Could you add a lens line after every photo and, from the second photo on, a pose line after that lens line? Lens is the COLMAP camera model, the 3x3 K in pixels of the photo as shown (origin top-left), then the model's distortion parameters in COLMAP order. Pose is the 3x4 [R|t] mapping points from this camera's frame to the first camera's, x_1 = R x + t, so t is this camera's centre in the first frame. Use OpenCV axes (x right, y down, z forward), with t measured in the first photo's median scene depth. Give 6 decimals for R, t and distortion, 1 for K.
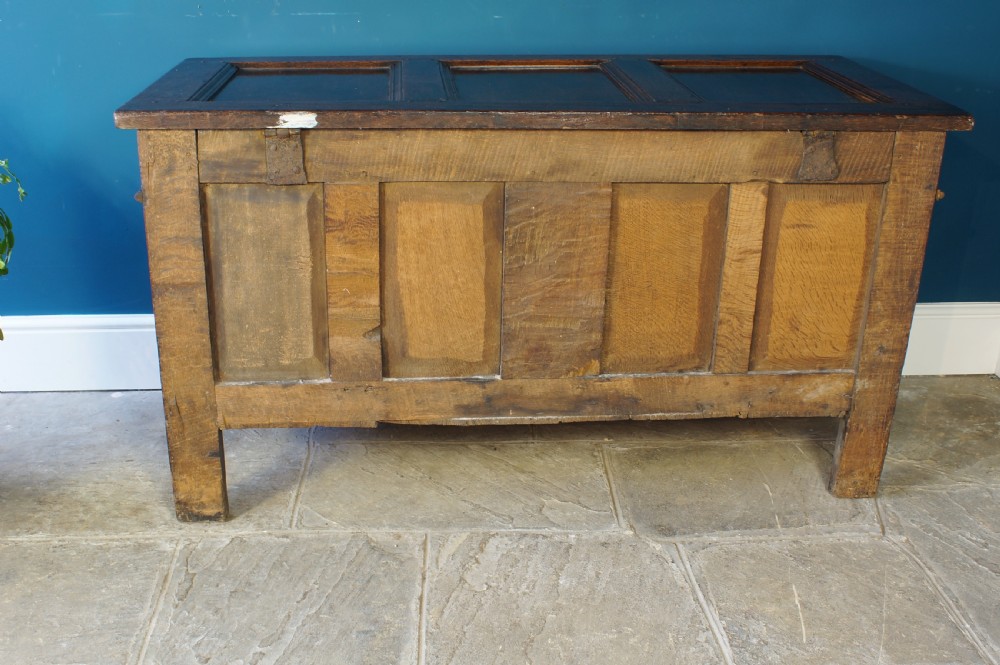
lens RADIAL K [[1096.1, 0, 493.6], [0, 1096.1, 336.7], [0, 0, 1]] dist [-0.124566, 0.127782]
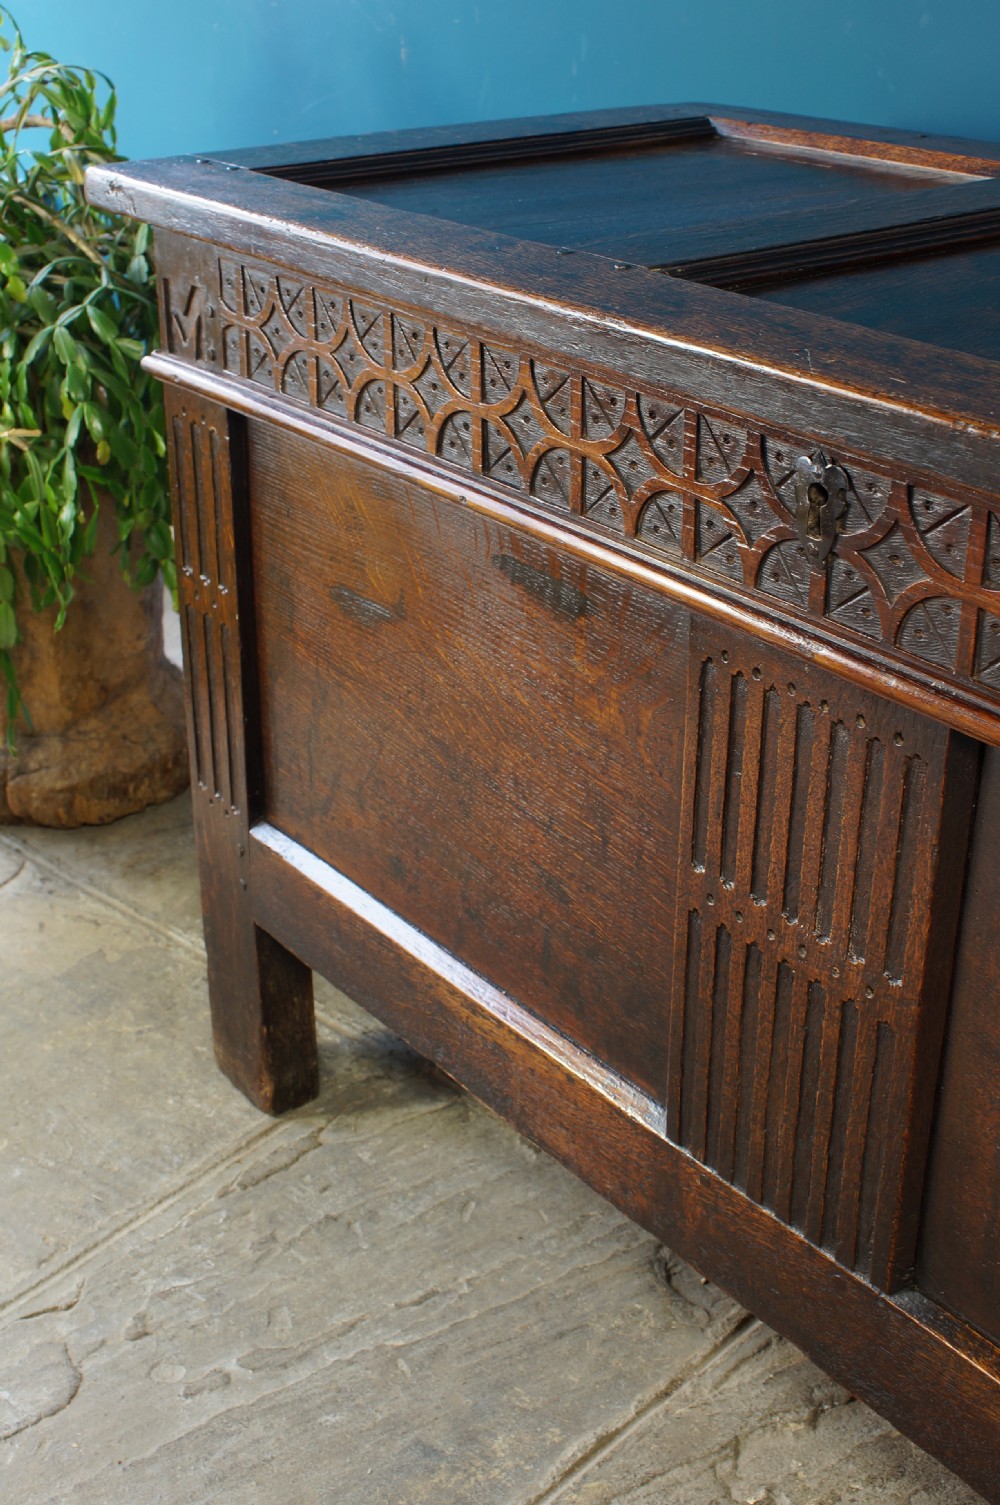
lens RADIAL K [[1864.4, 0, 502.8], [0, 1864.4, 745.2], [0, 0, 1]] dist [-0.098657, 0.069625]
pose [[0.688420, 0.302913, -0.659031, 0.286457], [-0.219279, 0.953018, 0.208981, -0.150739], [0.691371, 0.000645, 0.722499, 0.452967]]
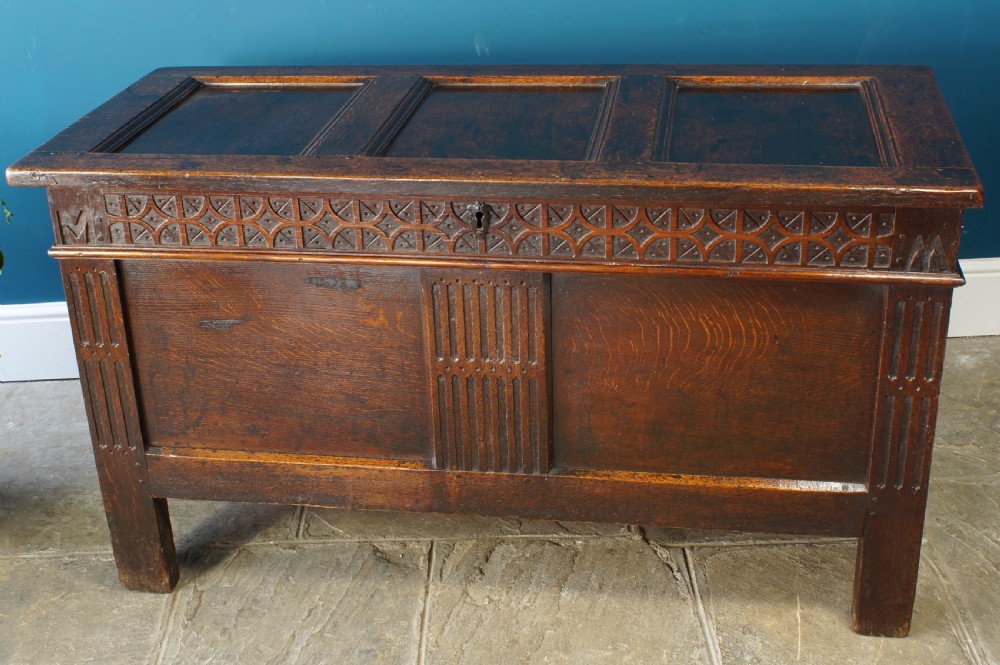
lens RADIAL K [[1356.7, 0, 500.0], [0, 1356.7, 332.5], [0, 0, 1]] dist [-0.098637, 0.106573]
pose [[0.997468, -0.024210, -0.066862, 0.094248], [0.031739, 0.992980, 0.113946, -0.159813], [0.063634, -0.115779, 0.991235, -0.212379]]
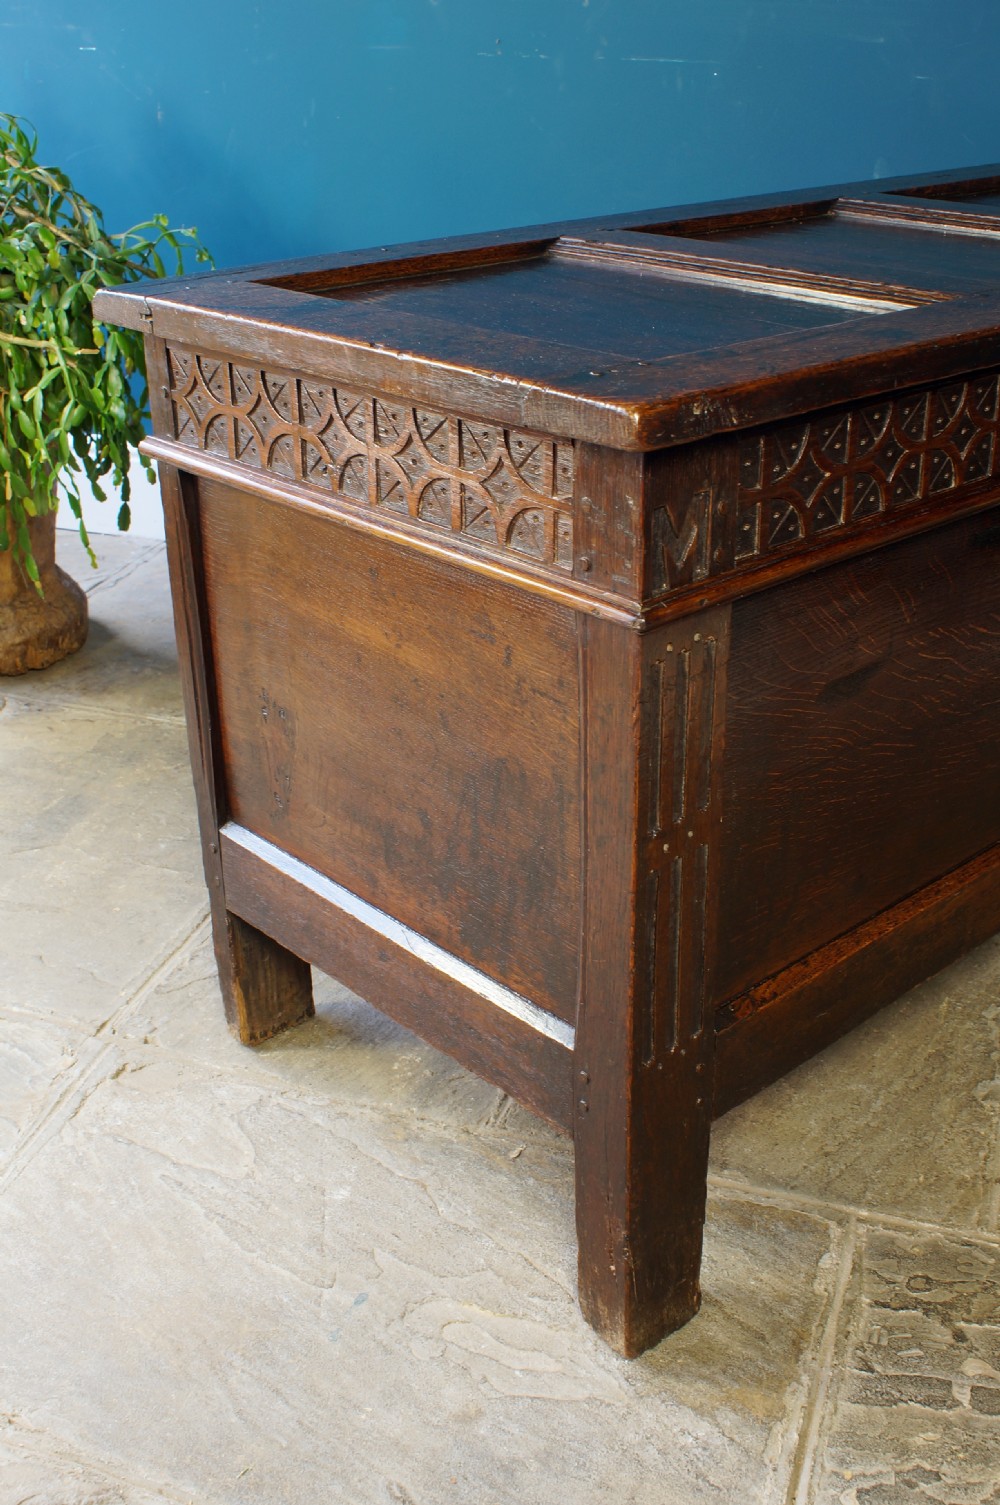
lens RADIAL K [[1649.7, 0, 507.0], [0, 1649.7, 727.8], [0, 0, 1]] dist [-0.124566, 0.127782]
pose [[0.931355, 0.166439, -0.323845, 0.196062], [-0.138377, 0.984473, 0.108004, 0.031958], [0.336793, -0.055778, 0.939925, -0.046292]]
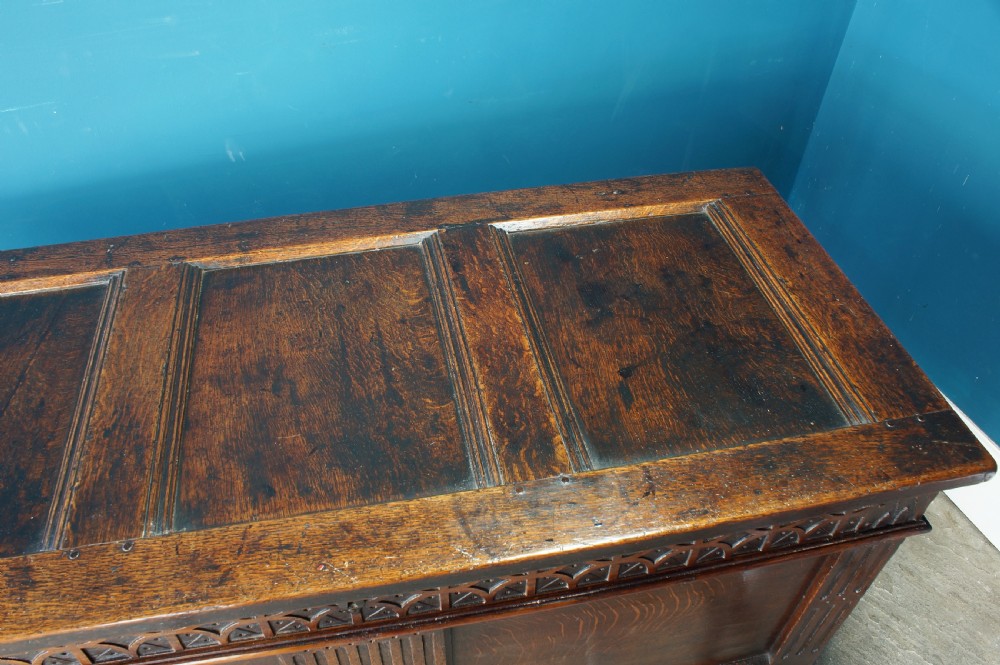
lens RADIAL K [[772.4, 0, 494.3], [0, 772.4, 337.2], [0, 0, 1]] dist [-0.157968, 0.129007]
pose [[0.953490, -0.209696, 0.216530, 0.024342], [0.103991, 0.903093, 0.416665, -0.419683], [-0.282919, -0.374768, 0.882896, 0.522438]]
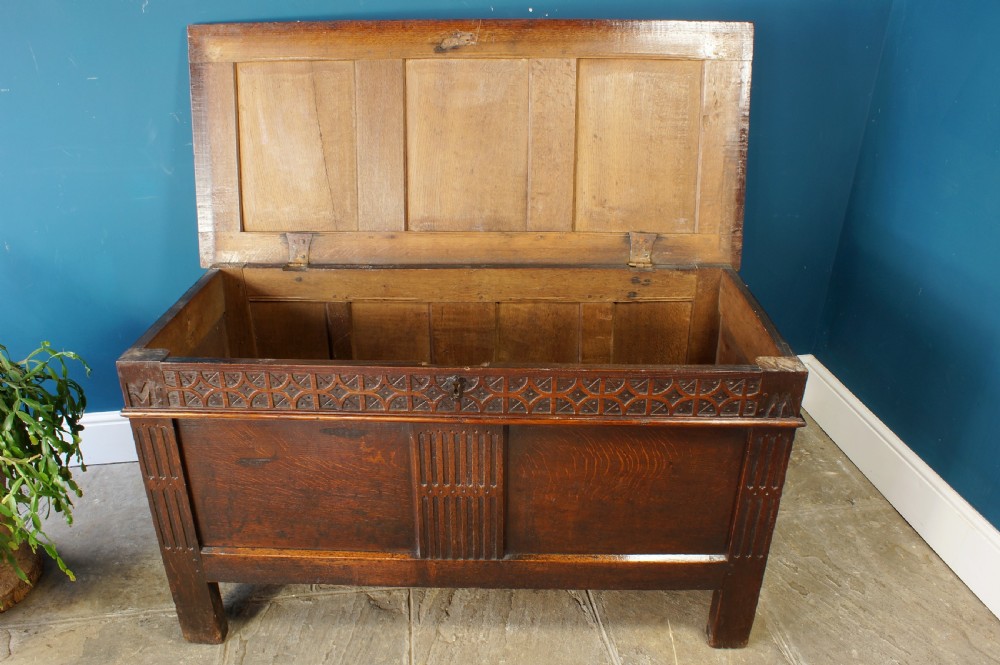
lens RADIAL K [[772.4, 0, 494.3], [0, 772.4, 337.2], [0, 0, 1]] dist [-0.157968, 0.129007]
pose [[0.996206, -0.050585, 0.070814, -0.005628], [0.042723, 0.993184, 0.108442, -0.264828], [-0.075816, -0.105005, 0.991577, 0.061060]]
